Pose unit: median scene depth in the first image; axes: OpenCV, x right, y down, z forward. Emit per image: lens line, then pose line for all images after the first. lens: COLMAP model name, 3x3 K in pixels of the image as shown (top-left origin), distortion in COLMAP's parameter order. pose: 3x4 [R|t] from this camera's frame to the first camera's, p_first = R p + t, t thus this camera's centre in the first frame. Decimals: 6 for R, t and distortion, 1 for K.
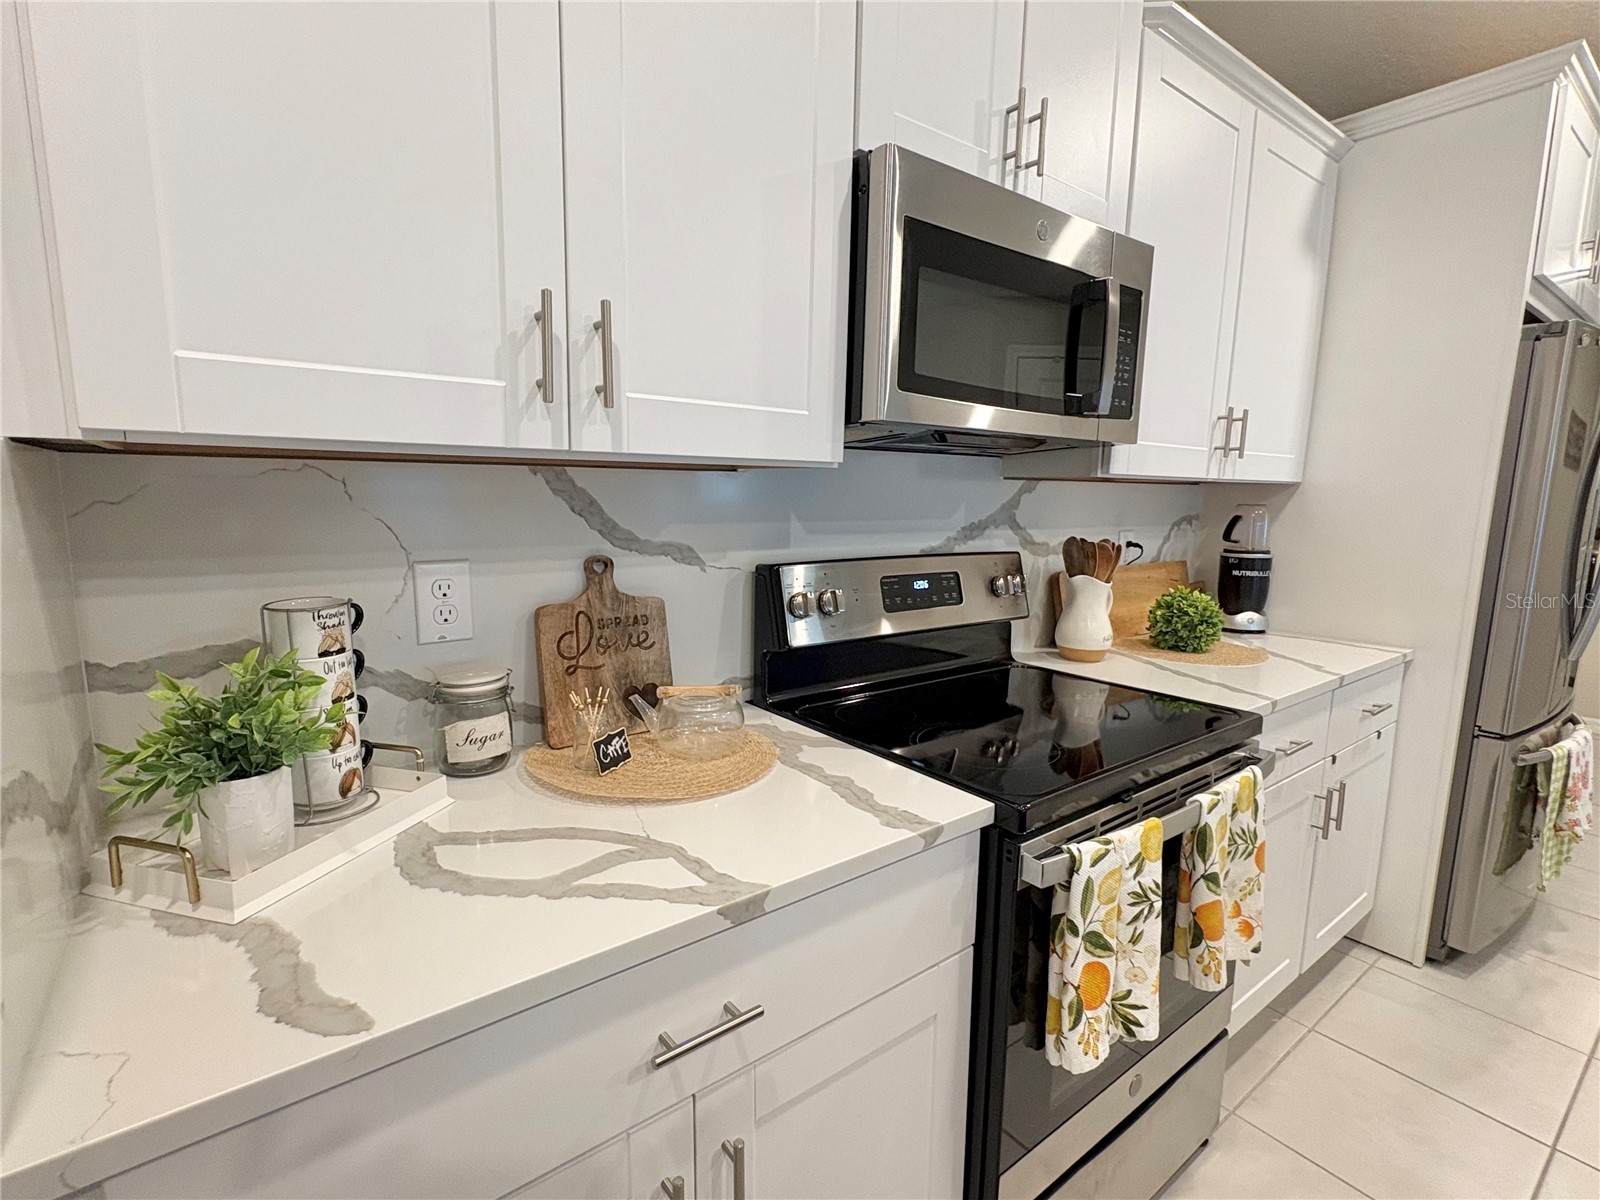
lens RADIAL K [[760.0, 0, 800.0], [0, 760.0, 600.0], [0, 0, 1]] dist [-0.000933, 0.000183]
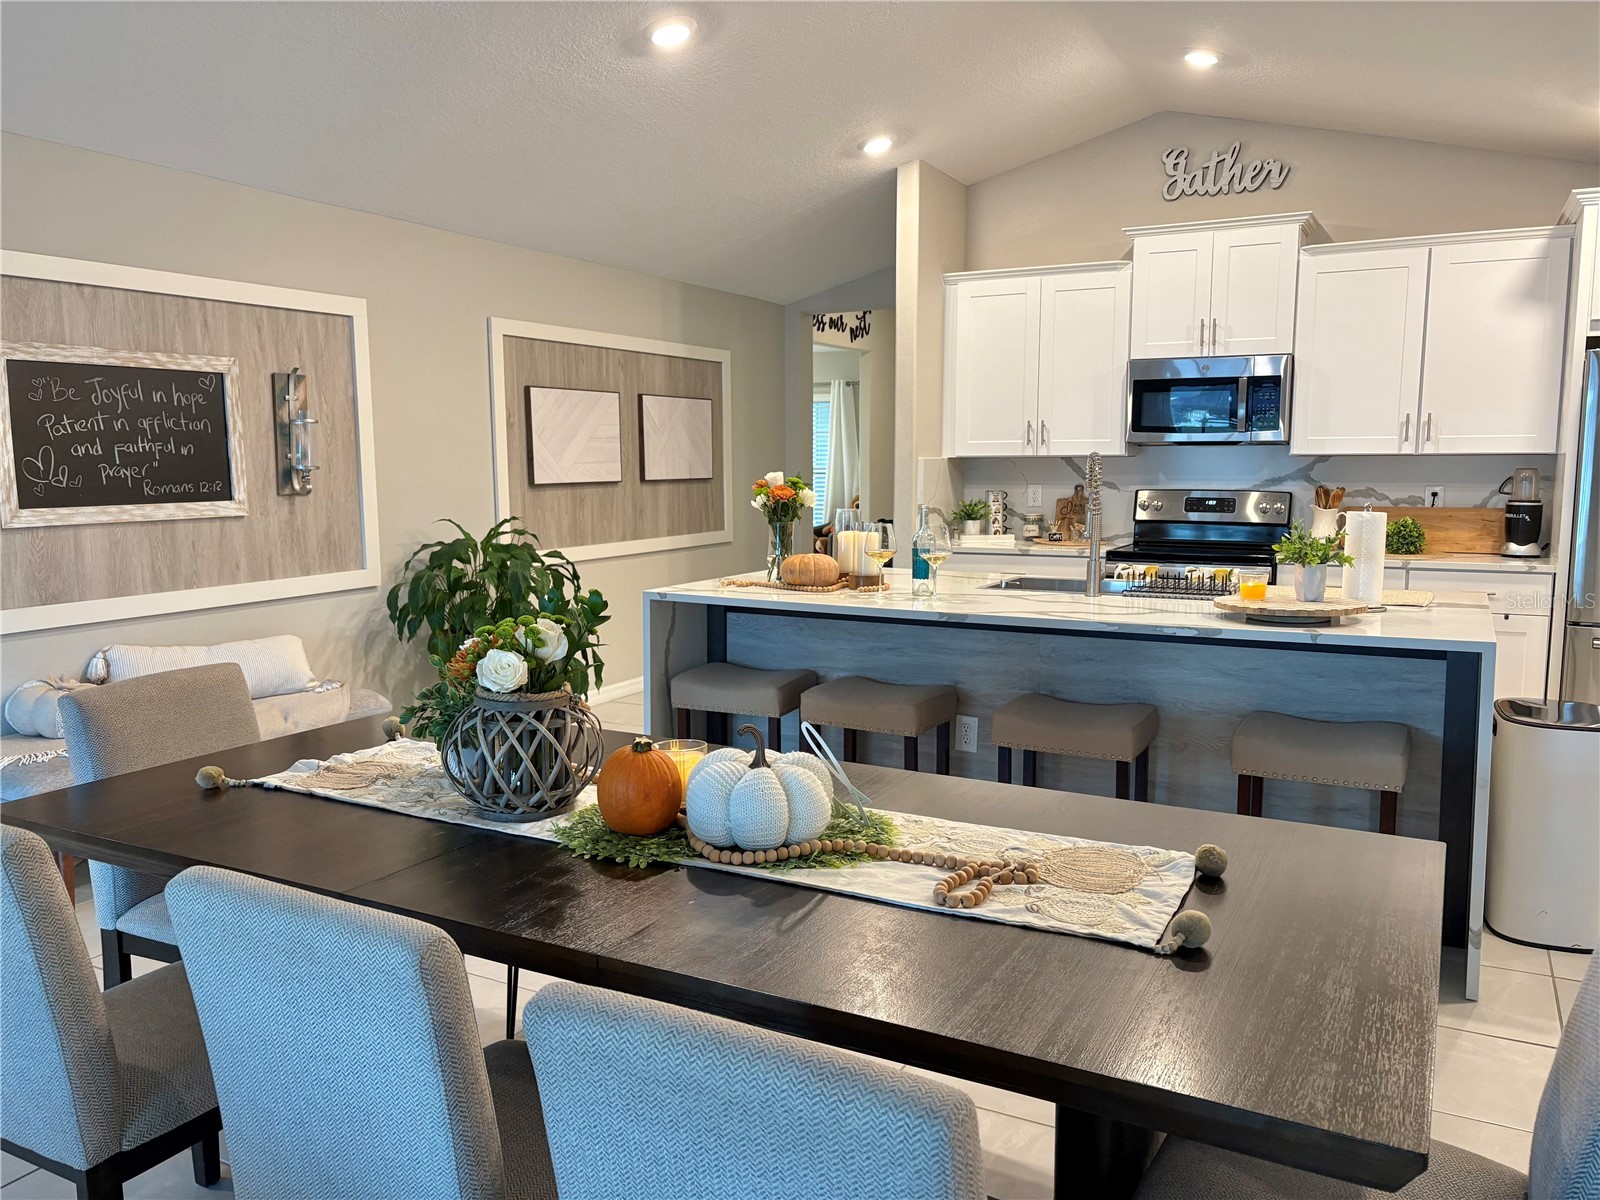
lens RADIAL K [[1205.1, 0, 771.0], [0, 1205.1, 607.0], [0, 0, 1]] dist [0.060971, 0.004769]
pose [[0.404156, 0.098857, -0.909332, 3.874254], [-0.119598, 0.991319, 0.054615, 0.326268], [0.906838, 0.086682, 0.412470, -2.218413]]
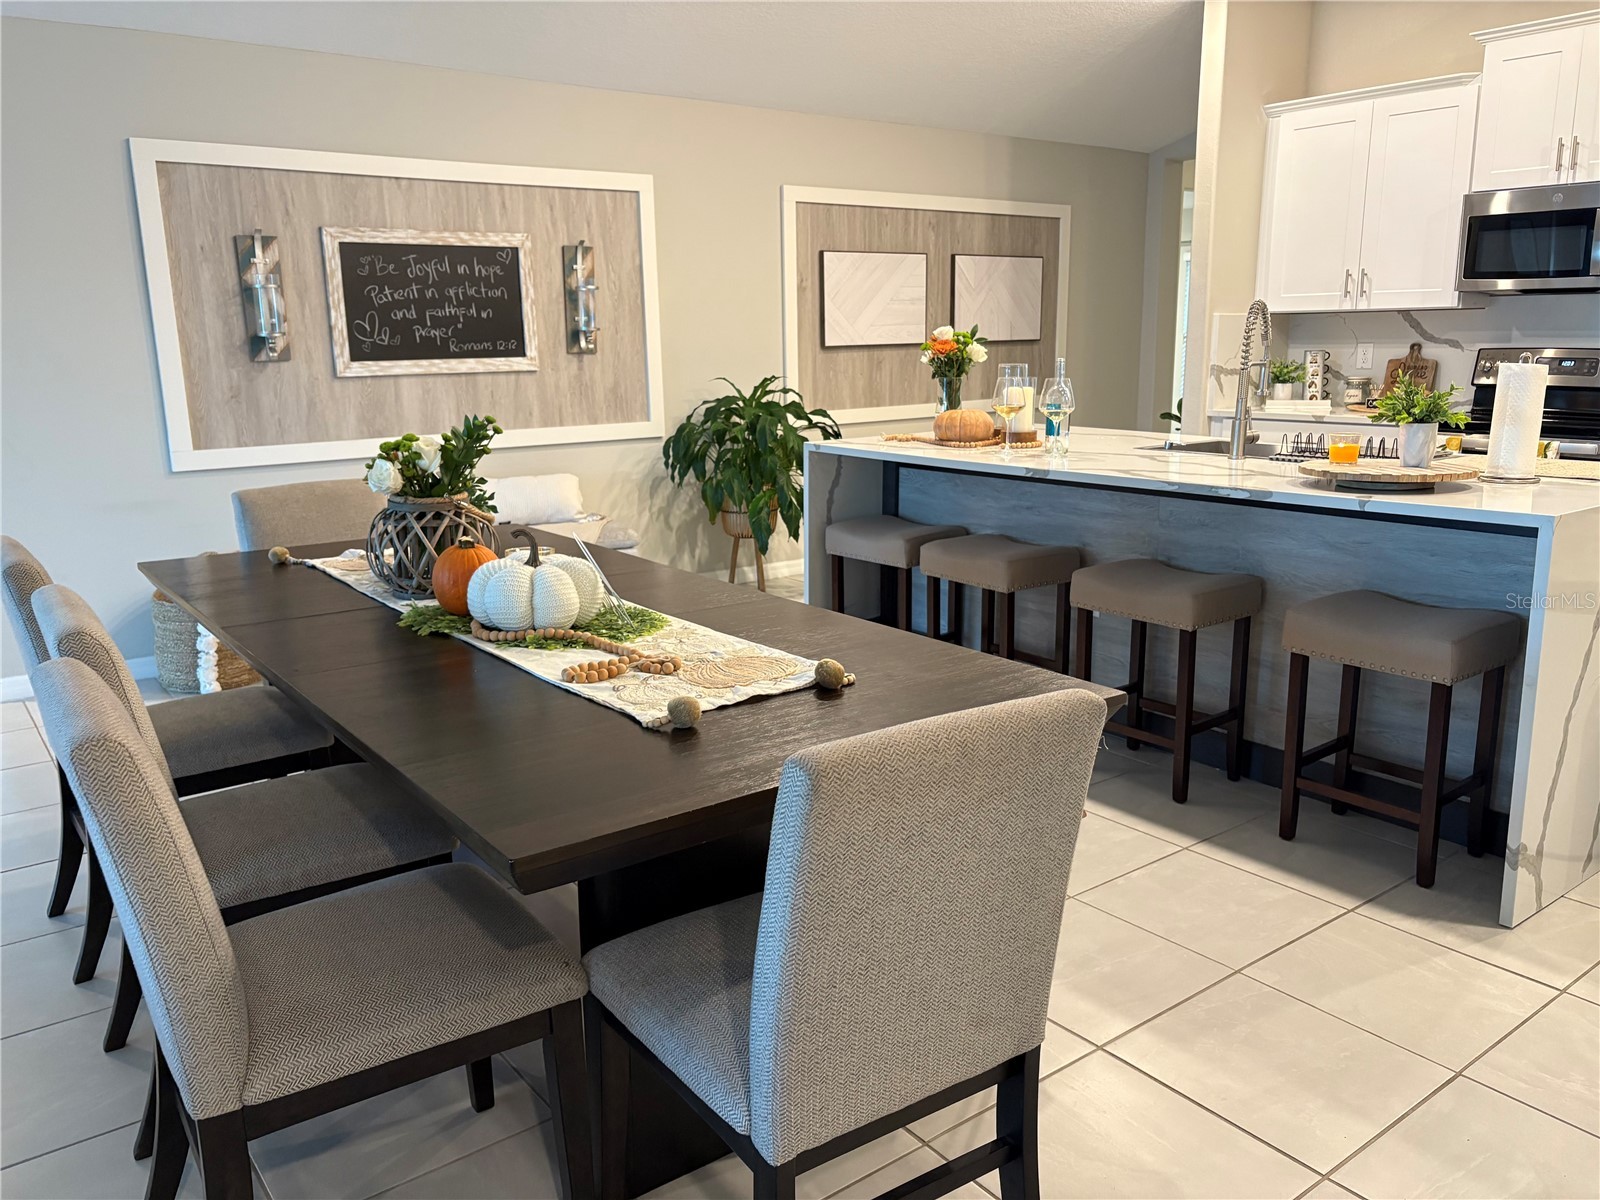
lens RADIAL K [[1210.7, 0, 800.0], [0, 1210.7, 600.0], [0, 0, 1]] dist [0.063769, -0.065329]
pose [[-0.000518, 0.201716, -0.979444, 4.291435], [-0.129567, 0.971174, 0.200081, 0.246891], [0.991571, 0.127007, 0.025633, -1.218768]]
